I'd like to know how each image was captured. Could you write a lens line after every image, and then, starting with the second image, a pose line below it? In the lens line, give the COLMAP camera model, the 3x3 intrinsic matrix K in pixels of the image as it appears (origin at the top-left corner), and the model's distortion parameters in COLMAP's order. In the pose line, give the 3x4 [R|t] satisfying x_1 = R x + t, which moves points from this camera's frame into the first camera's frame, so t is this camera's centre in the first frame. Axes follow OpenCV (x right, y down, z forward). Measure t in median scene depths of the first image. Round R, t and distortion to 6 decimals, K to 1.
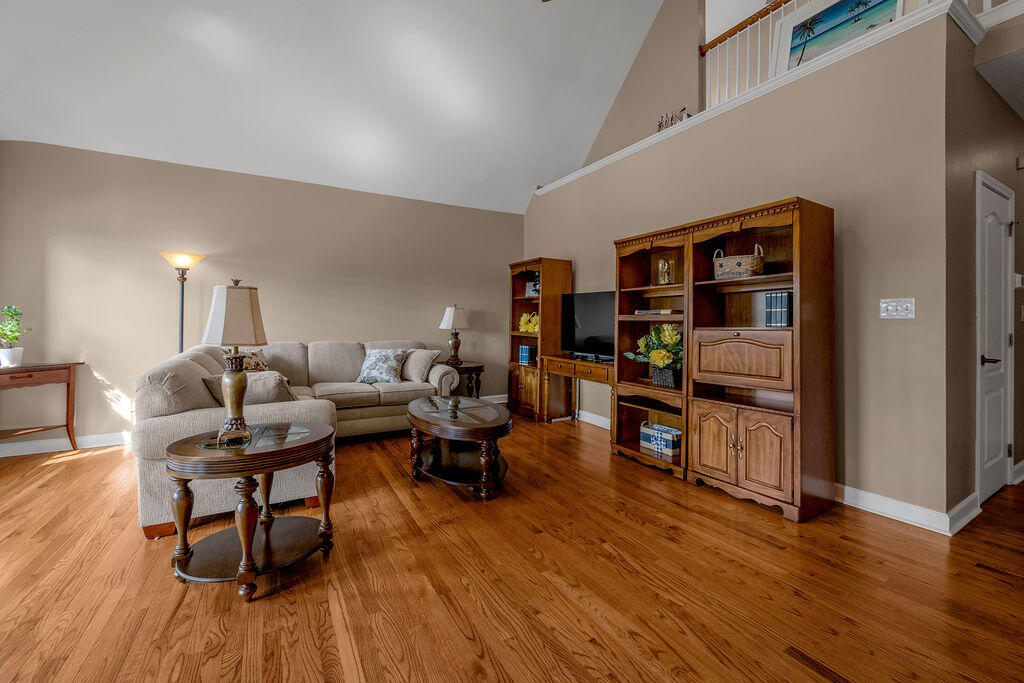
lens RADIAL K [[420.5, 0, 510.6], [0, 420.5, 334.0], [0, 0, 1]] dist [-0.008902, 0.000919]
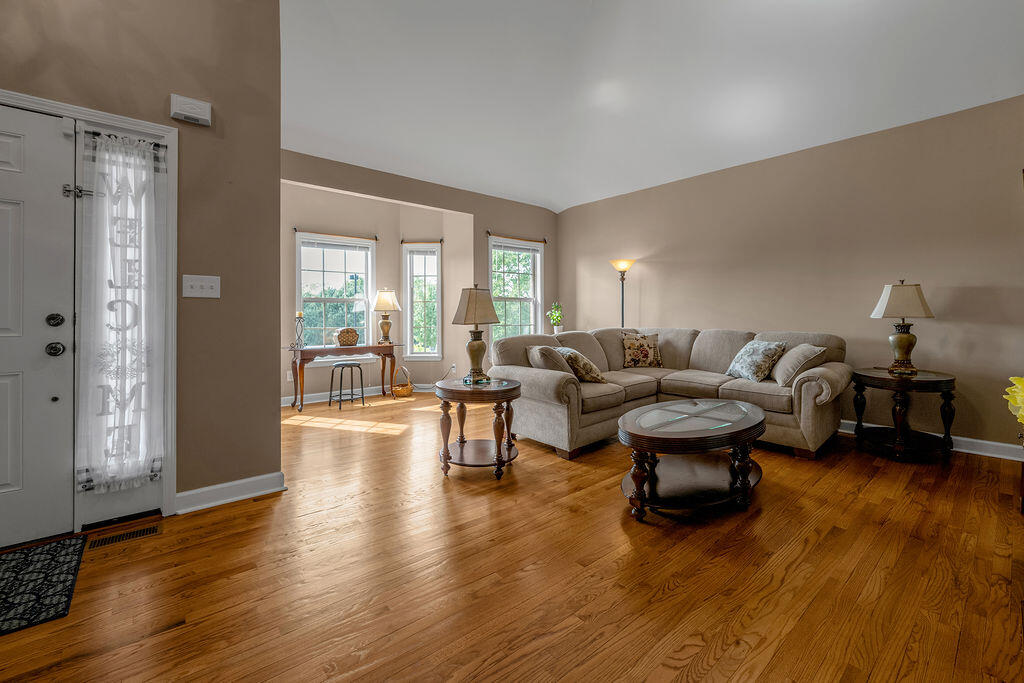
lens RADIAL K [[420.5, 0, 522.3], [0, 420.5, 313.2], [0, 0, 1]] dist [-0.008902, 0.000919]
pose [[0.209683, -0.004760, -0.977758, 0.452560], [-0.023259, 0.999681, -0.009855, 0.000315], [0.977493, 0.024808, 0.209505, 0.382716]]
